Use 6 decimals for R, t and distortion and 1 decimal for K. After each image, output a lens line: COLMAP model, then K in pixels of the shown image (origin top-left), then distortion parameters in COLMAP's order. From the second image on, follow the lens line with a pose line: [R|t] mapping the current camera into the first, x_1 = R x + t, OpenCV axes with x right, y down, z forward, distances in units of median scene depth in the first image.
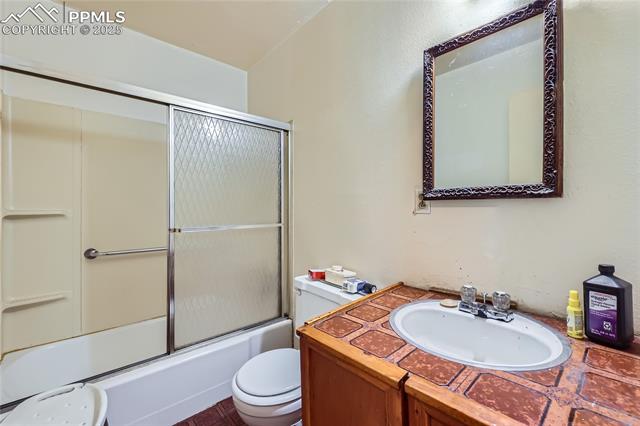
lens RADIAL K [[267.5, 0, 321.8], [0, 267.5, 210.0], [0, 0, 1]] dist [-0.000204, -0.001144]
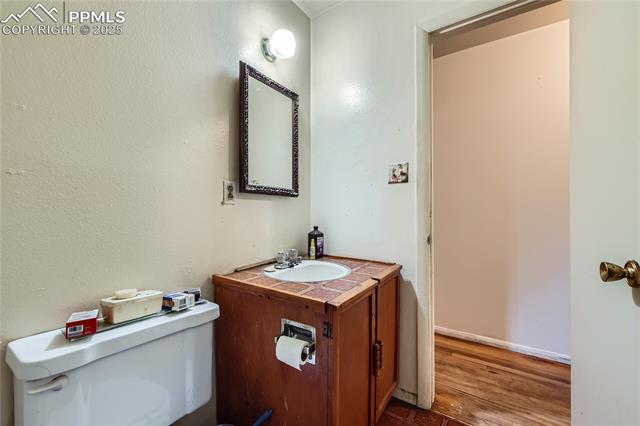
lens RADIAL K [[267.5, 0, 321.4], [0, 267.5, 212.8], [0, 0, 1]] dist [-0.000204, -0.001144]
pose [[-0.240528, -0.005356, 0.970627, -0.951035], [-0.002477, 0.999985, 0.004904, 0.052198], [-0.970639, -0.001225, -0.240538, 1.110881]]
